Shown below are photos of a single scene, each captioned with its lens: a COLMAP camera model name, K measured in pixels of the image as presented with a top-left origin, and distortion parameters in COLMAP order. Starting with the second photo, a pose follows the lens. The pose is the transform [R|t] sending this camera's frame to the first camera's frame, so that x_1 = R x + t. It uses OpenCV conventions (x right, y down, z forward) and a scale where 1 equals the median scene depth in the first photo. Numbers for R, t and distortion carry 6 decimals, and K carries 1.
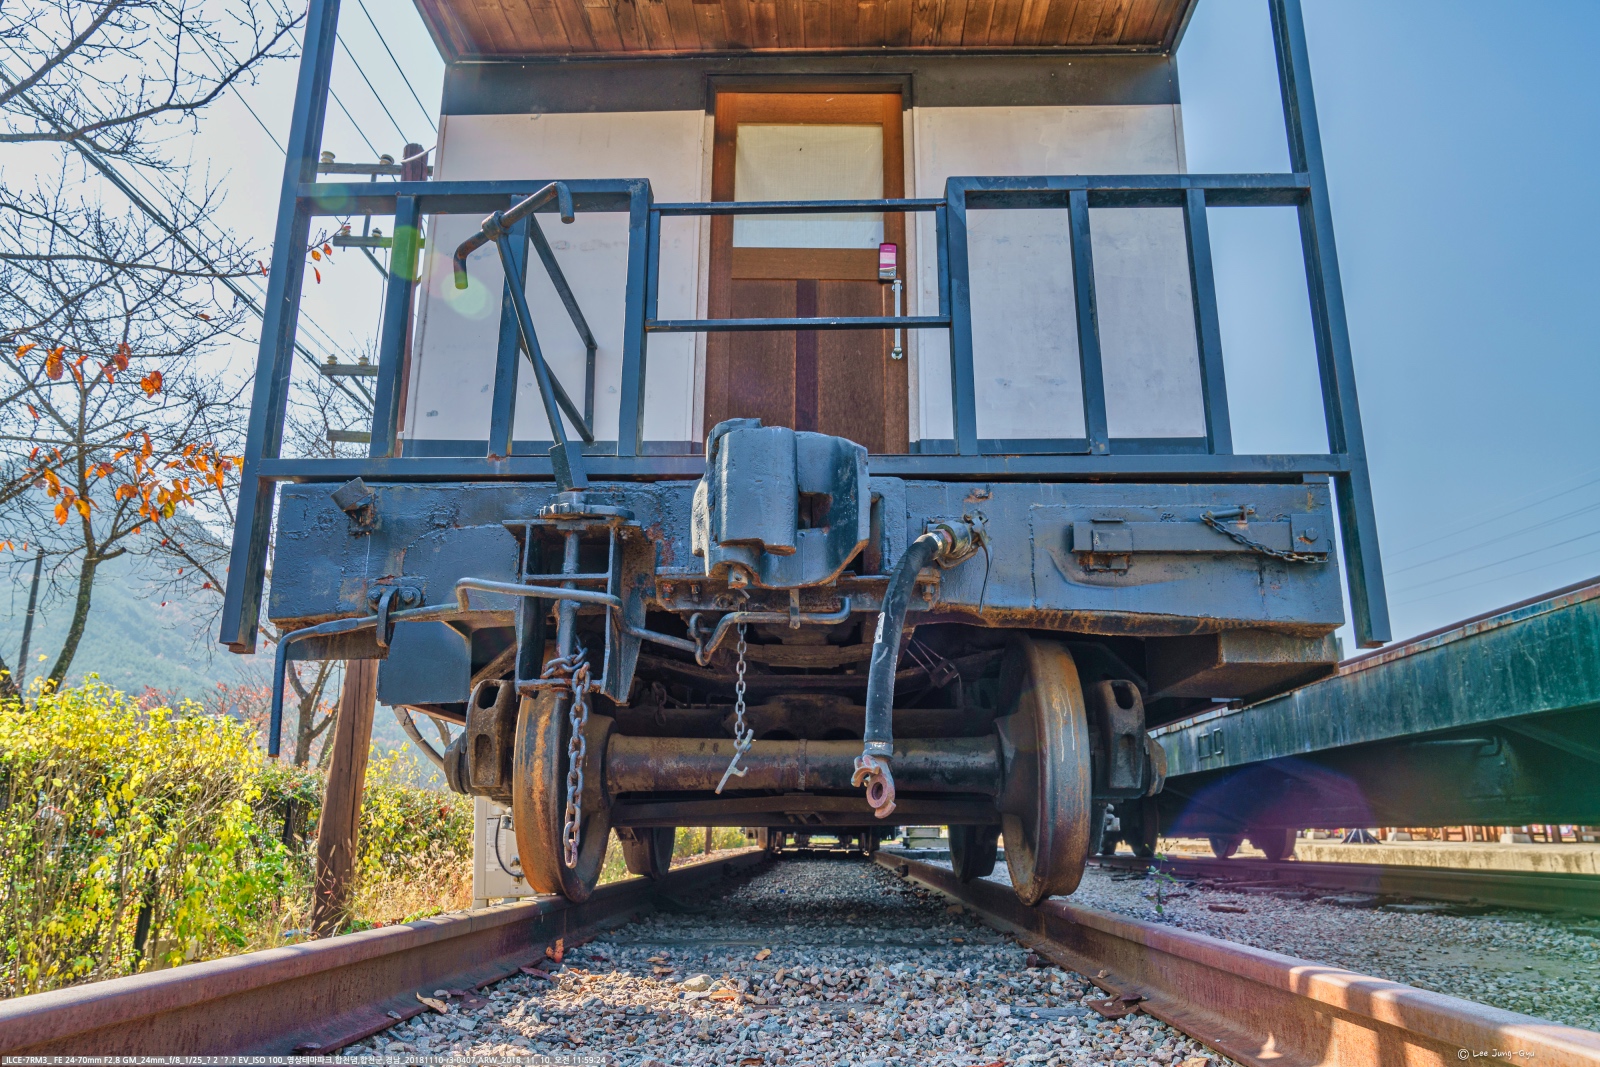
lens RADIAL K [[1102.9, 0, 800.0], [0, 1102.9, 533.5], [0, 0, 1]] dist [-0.036782, 0.004470]
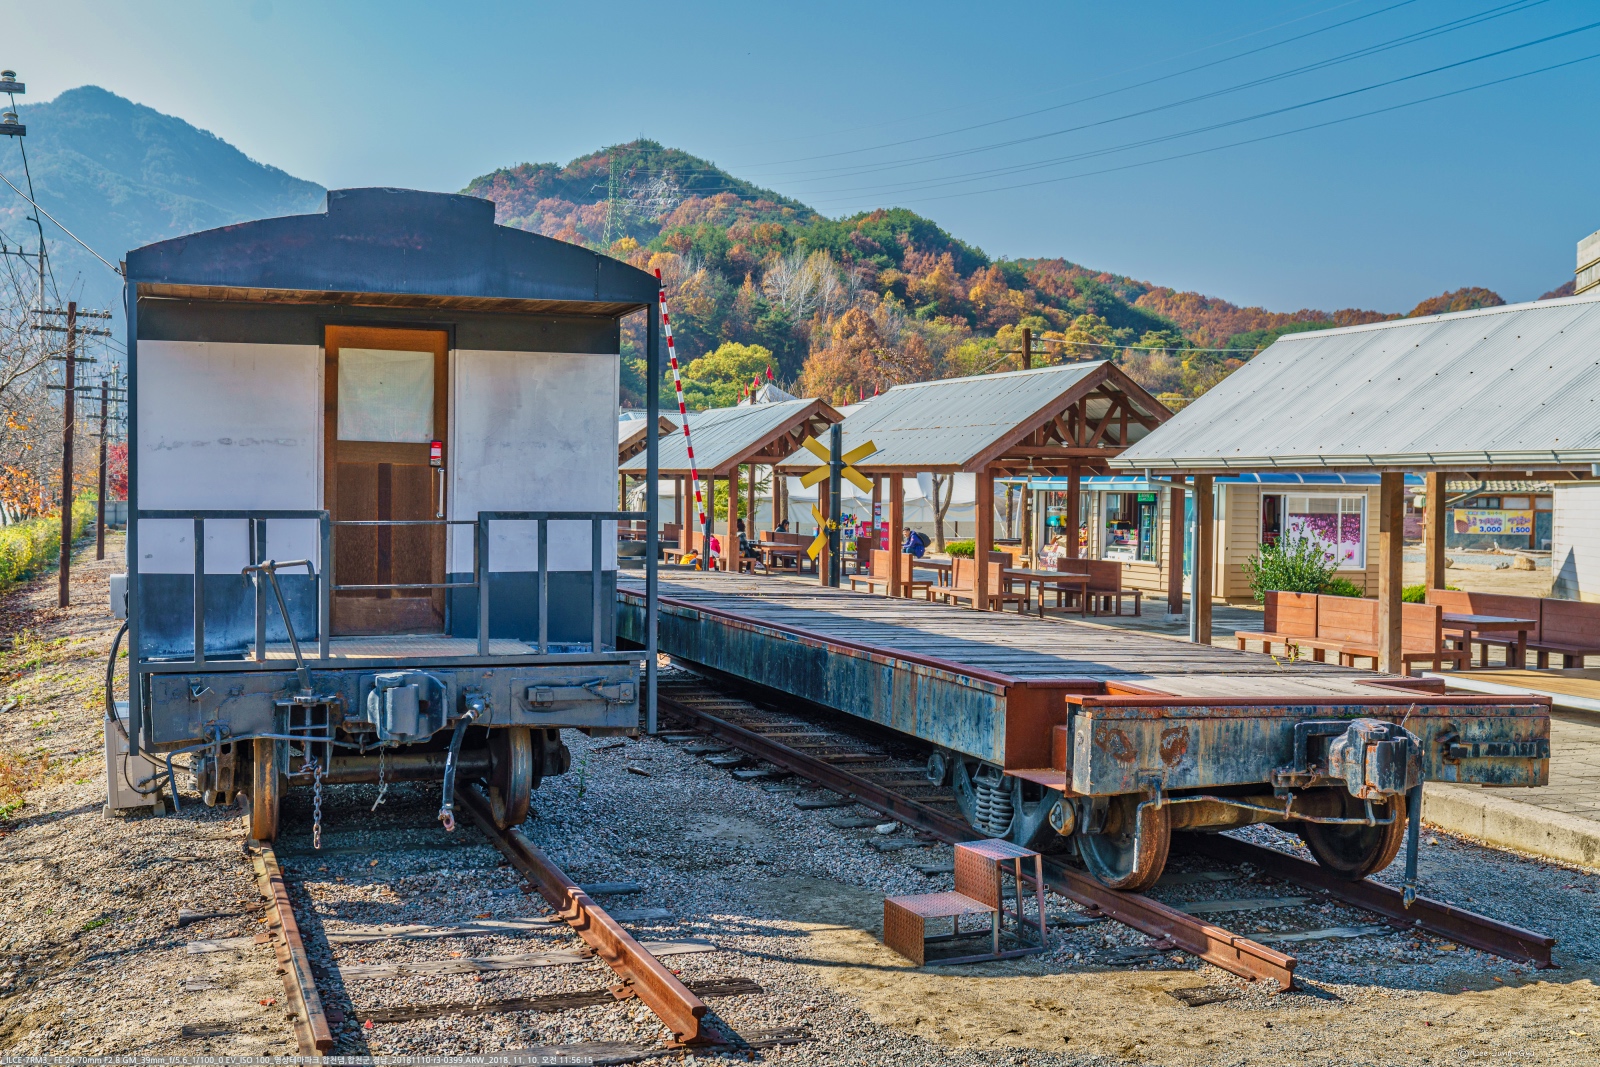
lens RADIAL K [[1783.8, 0, 800.0], [0, 1783.8, 533.5], [0, 0, 1]] dist [0.024199, 0.051148]
pose [[0.934751, -0.002358, 0.355297, -0.498018], [-0.100537, 0.957356, 0.270855, -1.262571], [-0.340784, -0.288902, 0.894652, -2.220184]]
